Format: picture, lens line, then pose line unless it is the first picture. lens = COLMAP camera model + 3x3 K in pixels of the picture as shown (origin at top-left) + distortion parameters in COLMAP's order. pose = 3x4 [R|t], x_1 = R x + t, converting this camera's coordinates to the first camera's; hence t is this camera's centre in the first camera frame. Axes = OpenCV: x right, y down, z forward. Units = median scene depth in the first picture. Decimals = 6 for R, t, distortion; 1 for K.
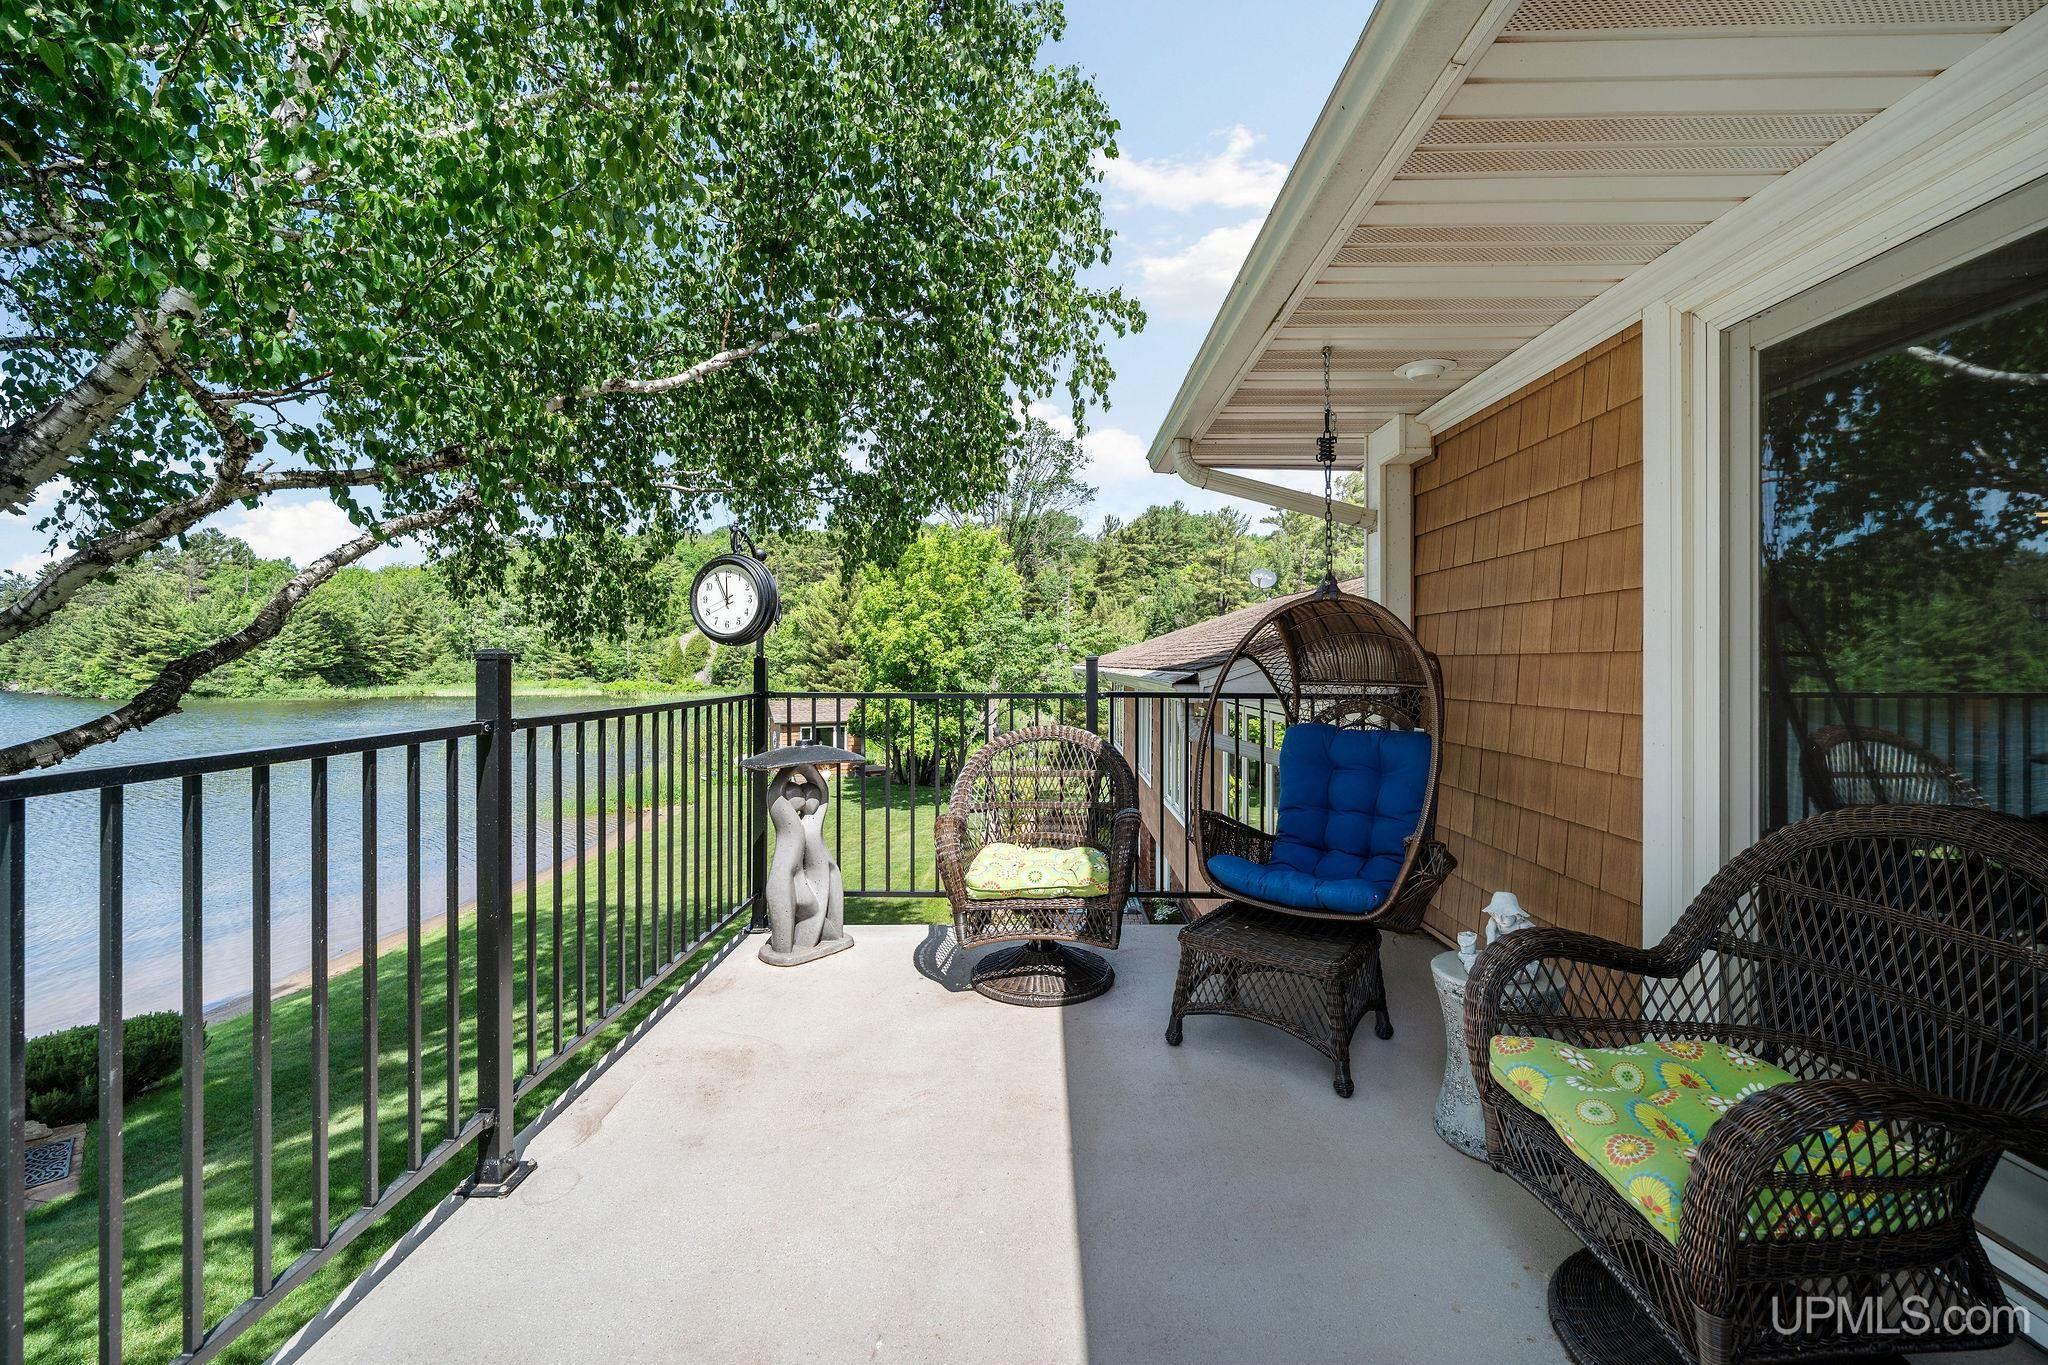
lens RADIAL K [[831.1, 0, 1012.4], [0, 831.1, 666.9], [0, 0, 1]] dist [-0.000710, -0.000164]
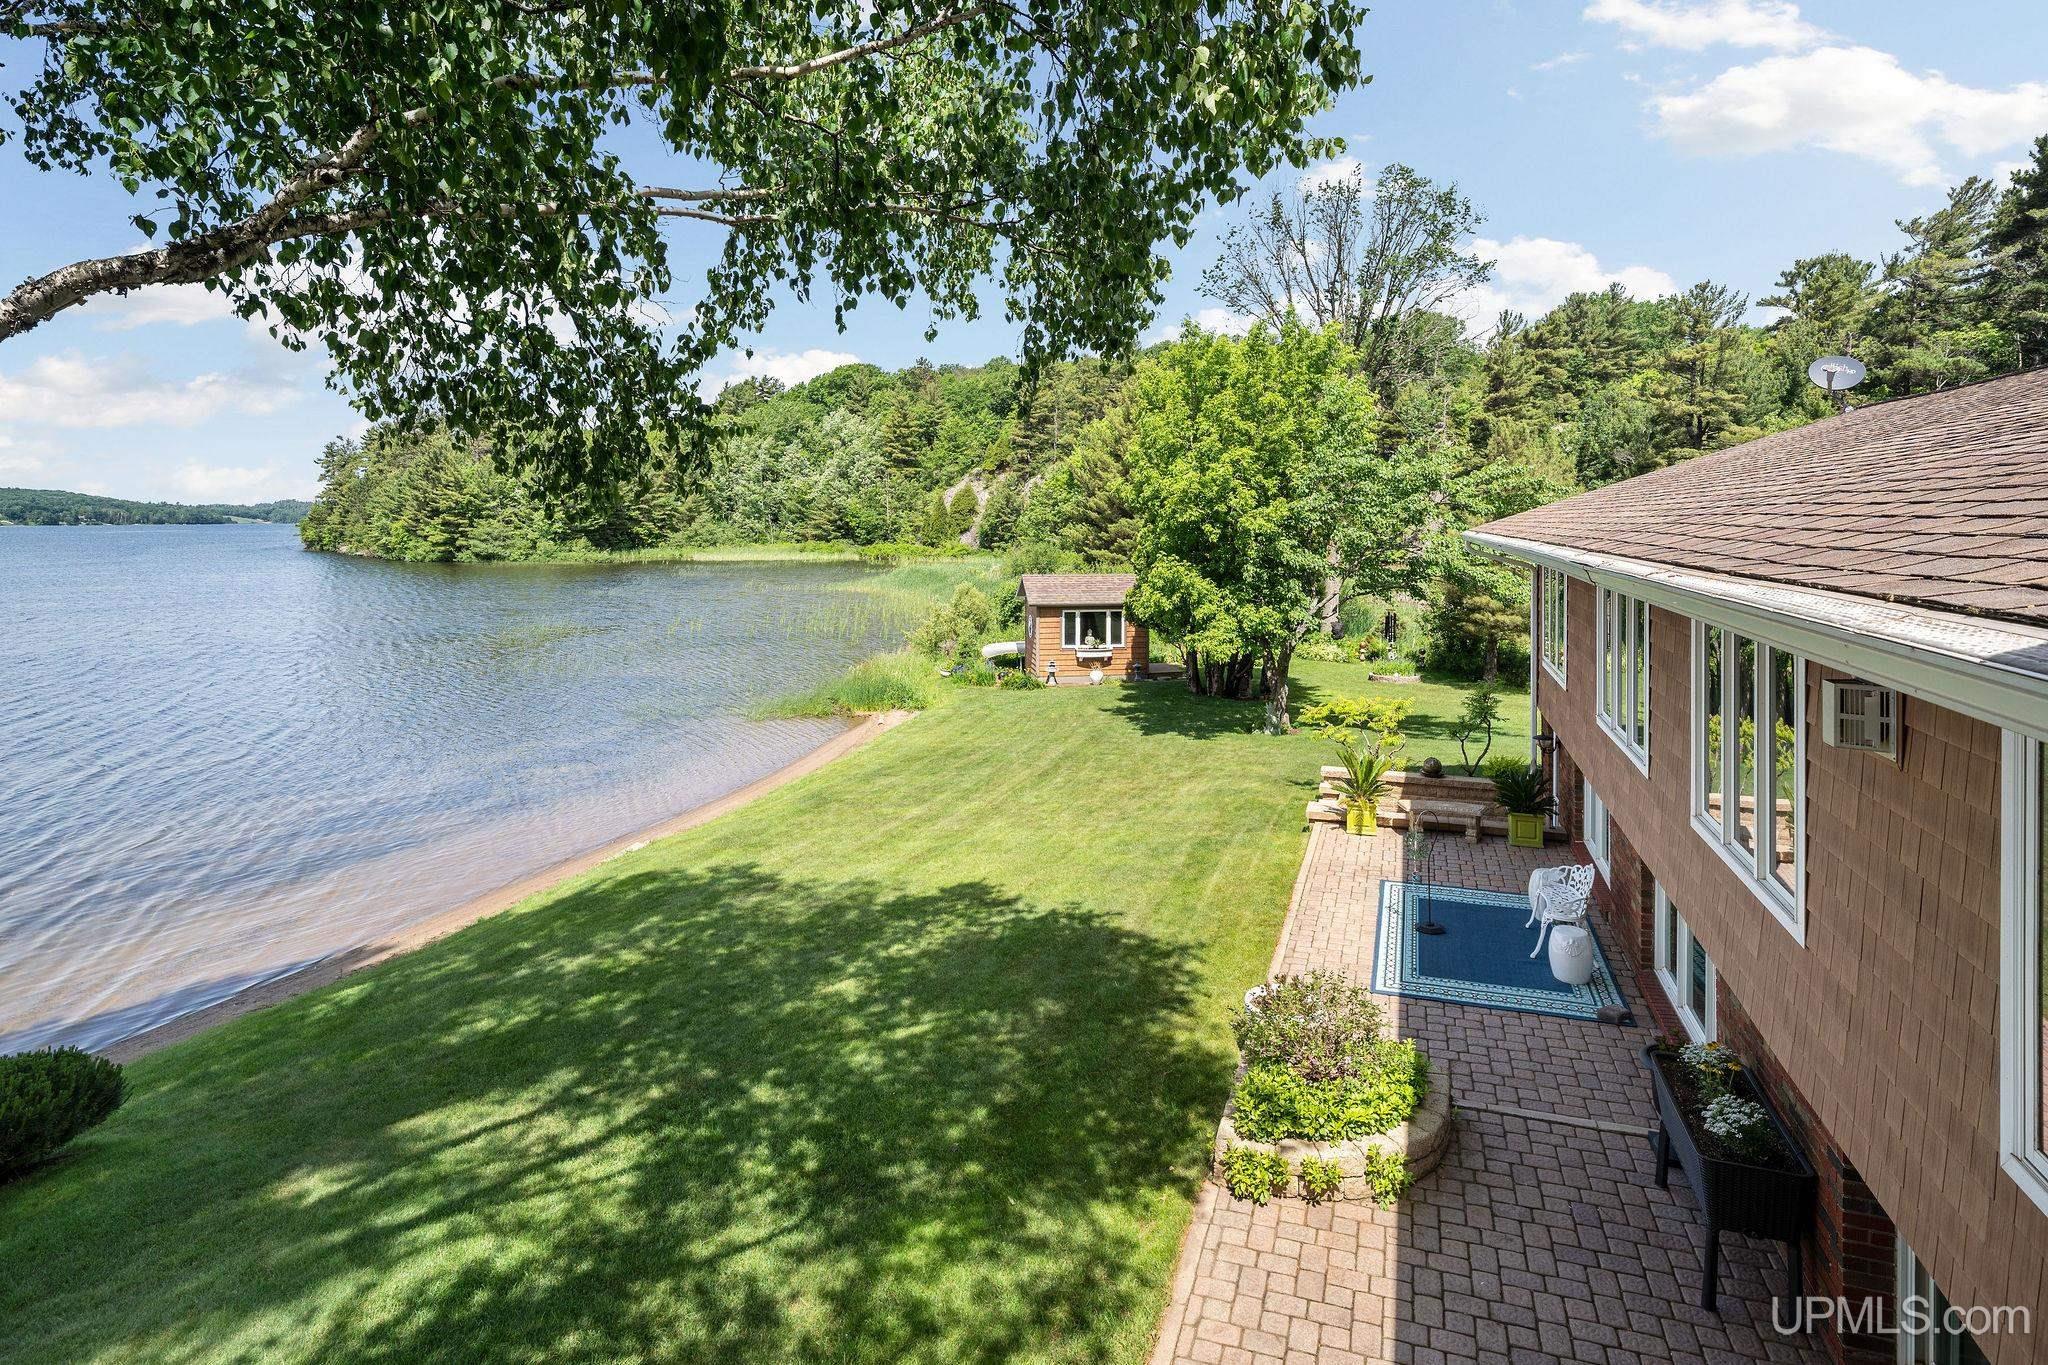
lens RADIAL K [[1042.0, 0, 1023.7], [0, 1042.0, 526.8], [0, 0, 1]] dist [0.003628, 0.000636]
pose [[0.951027, -0.003190, -0.309091, 0.000277], [0.003571, 0.999993, 0.000665, -0.003924], [0.309087, -0.001736, 0.951032, 0.123422]]
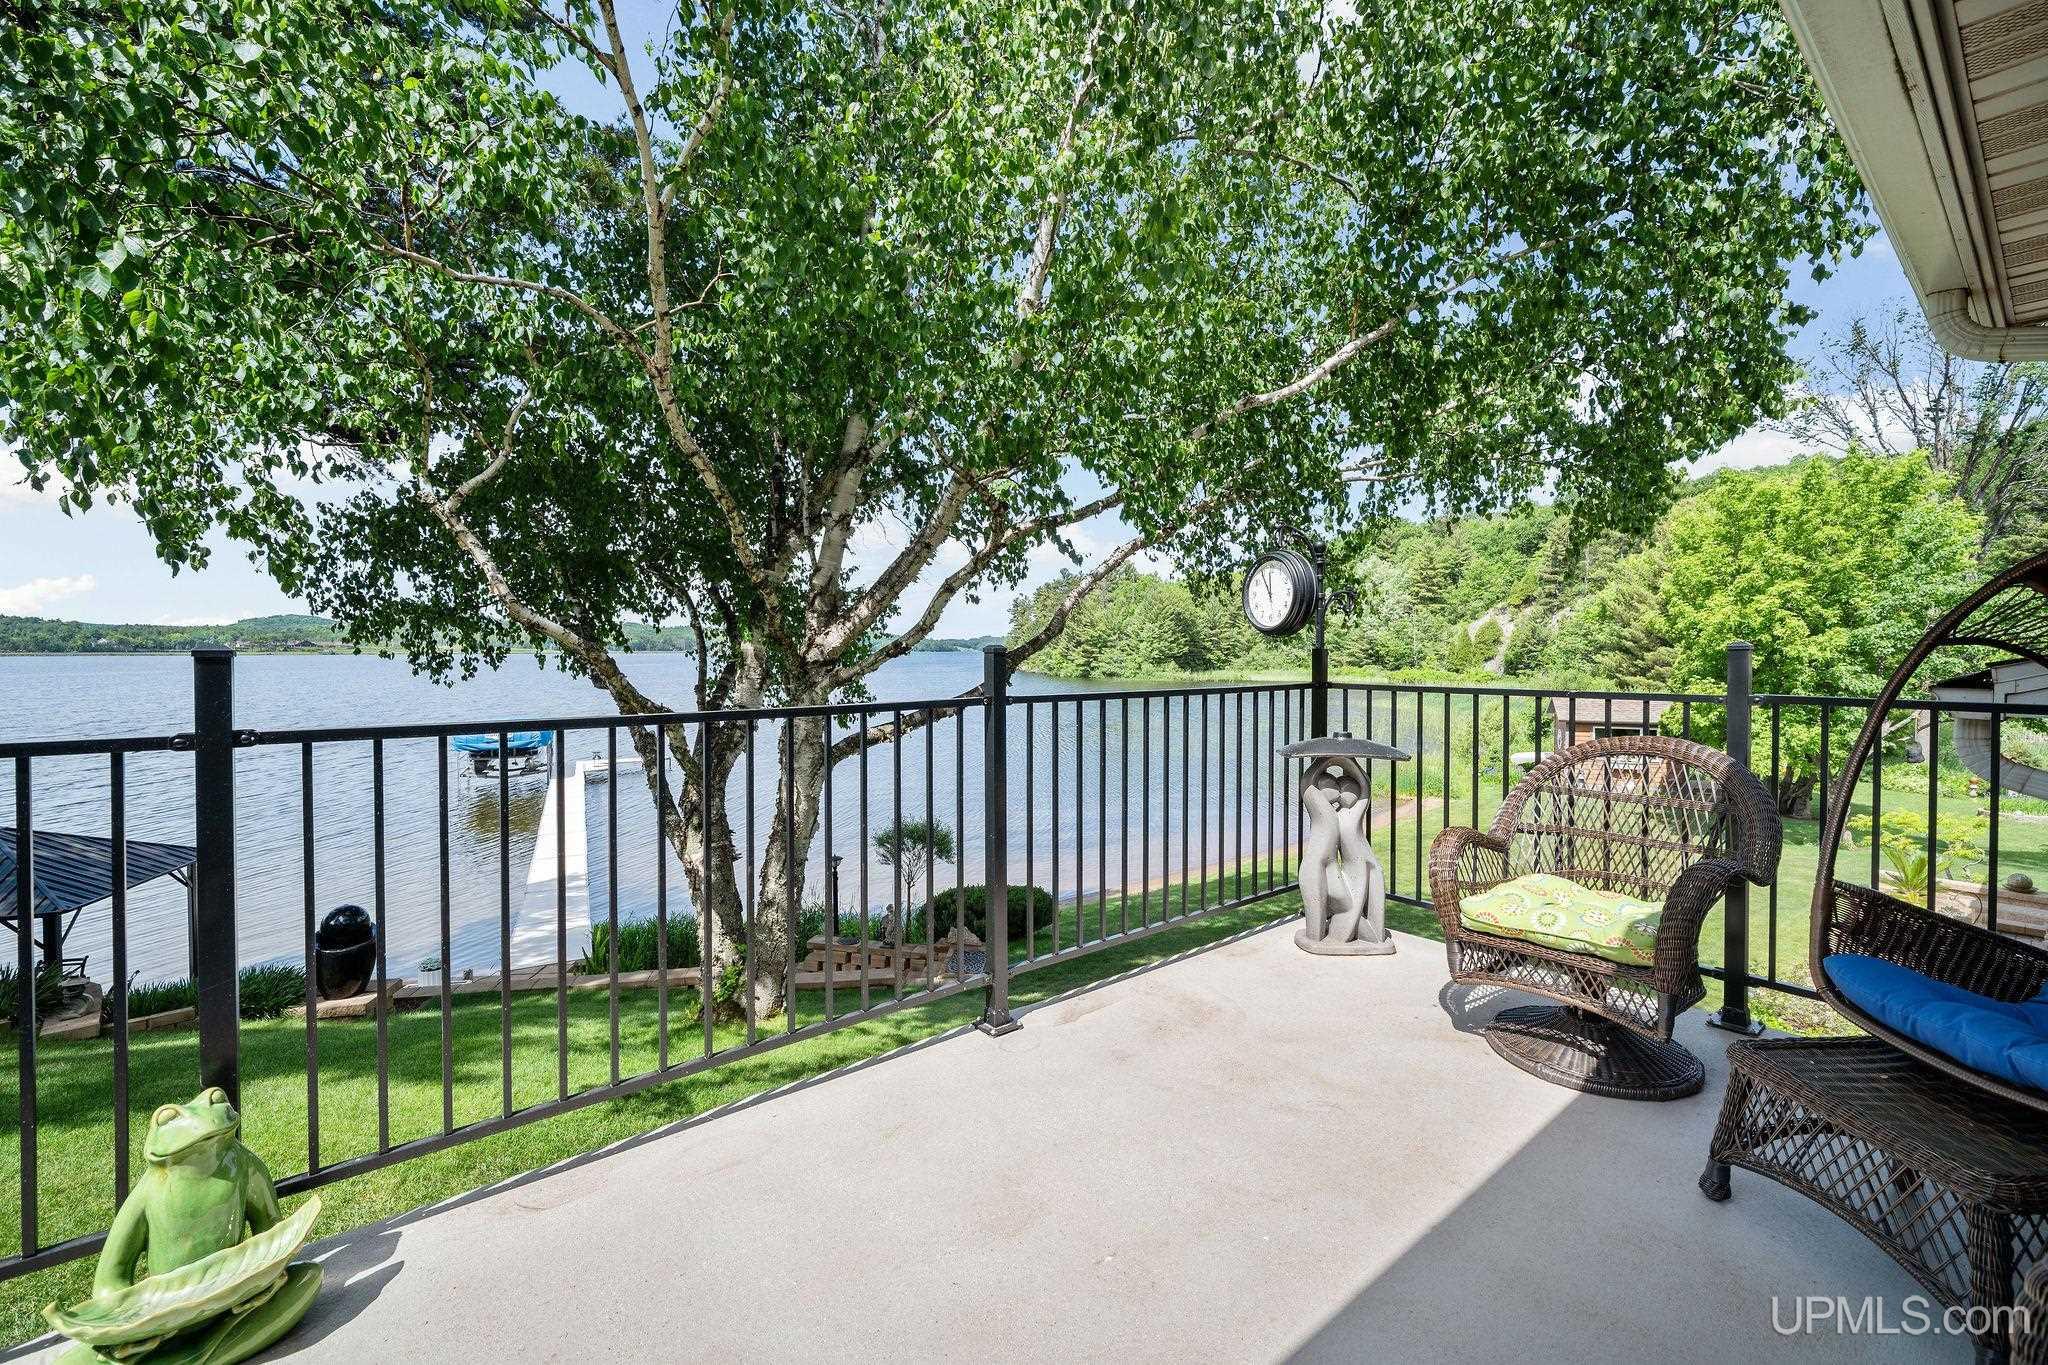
lens RADIAL K [[829.4, 0, 1027.9], [0, 829.4, 669.2], [0, 0, 1]] dist [-0.005875, -0.000764]
pose [[0.640003, 0.014165, -0.768242, 0.031478], [-0.001518, 0.999851, 0.017170, -0.000353], [0.768371, -0.009822, 0.639929, 0.010185]]
